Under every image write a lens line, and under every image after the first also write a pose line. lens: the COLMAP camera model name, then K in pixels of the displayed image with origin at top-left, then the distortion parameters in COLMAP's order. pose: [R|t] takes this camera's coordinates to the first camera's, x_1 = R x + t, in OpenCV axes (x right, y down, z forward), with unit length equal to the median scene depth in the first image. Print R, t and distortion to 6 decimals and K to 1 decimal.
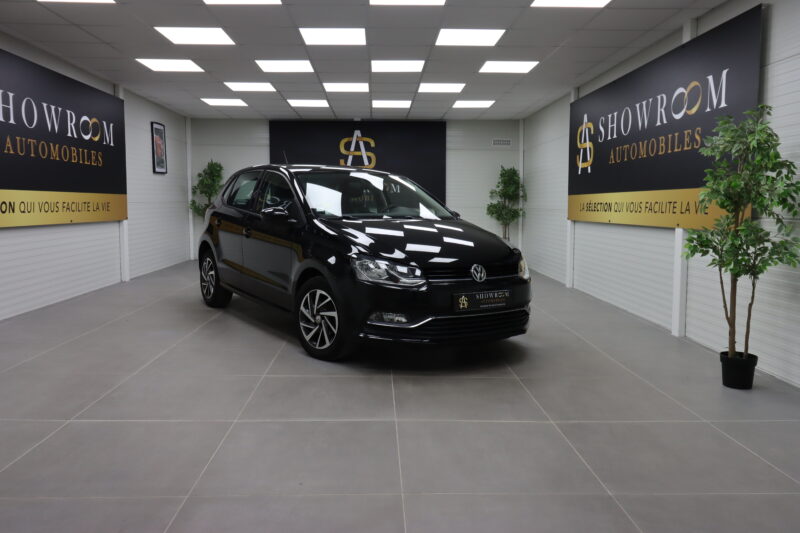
lens RADIAL K [[637.4, 0, 397.2], [0, 637.4, 265.7], [0, 0, 1]] dist [0.008457, 0.005018]
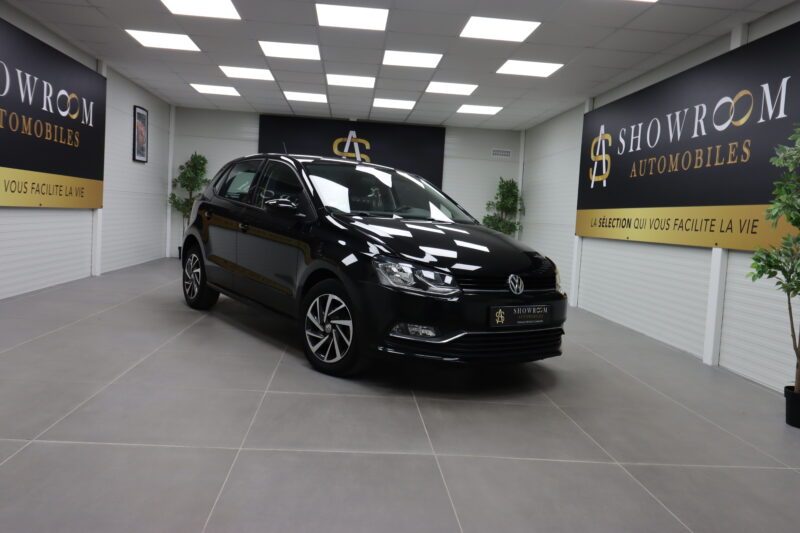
lens RADIAL K [[636.9, 0, 401.6], [0, 636.9, 264.4], [0, 0, 1]] dist [0.005359, 0.005099]
pose [[0.997110, 0.052803, 0.054622, -0.053109], [-0.051627, 0.998408, -0.022719, 0.008035], [-0.055735, 0.019833, 0.998249, 0.086031]]
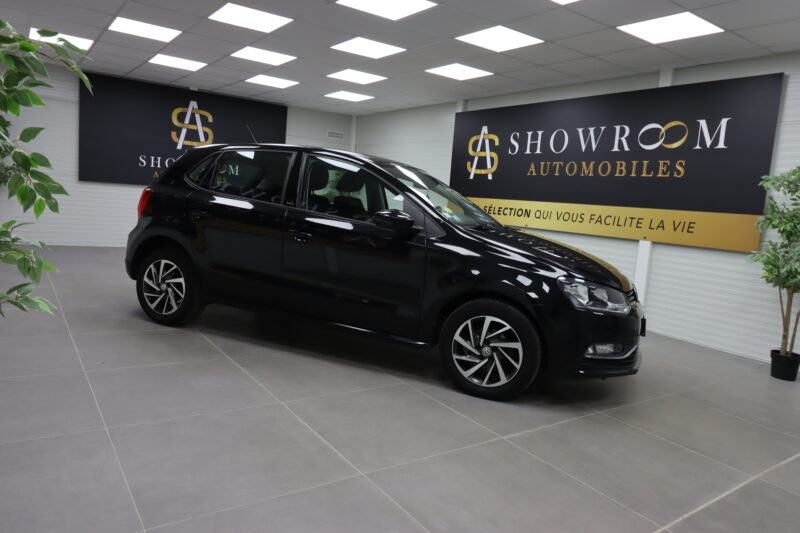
lens RADIAL K [[546.4, 0, 400.6], [0, 546.4, 262.9], [0, 0, 1]] dist [0.008245, -0.000501]
pose [[0.830576, -0.004634, 0.556885, -0.430310], [-0.021883, 0.998922, 0.040950, -0.041062], [-0.556475, -0.046198, 0.829579, 0.330976]]
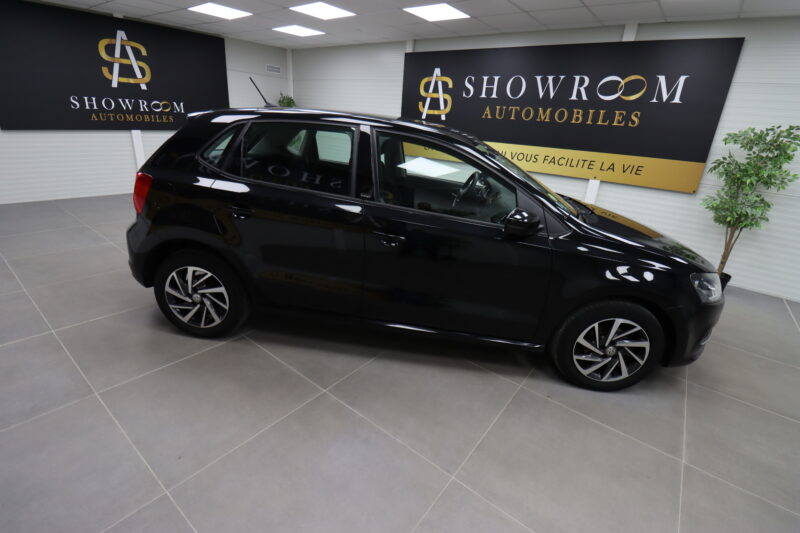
lens RADIAL K [[372.1, 0, 401.5], [0, 372.1, 262.1], [0, 0, 1]] dist [0.002751, -0.012602]
pose [[0.637237, -0.242810, 0.731418, -0.432591], [0.011209, 0.951890, 0.306234, -0.121704], [-0.770586, -0.186945, 0.609302, 0.652655]]
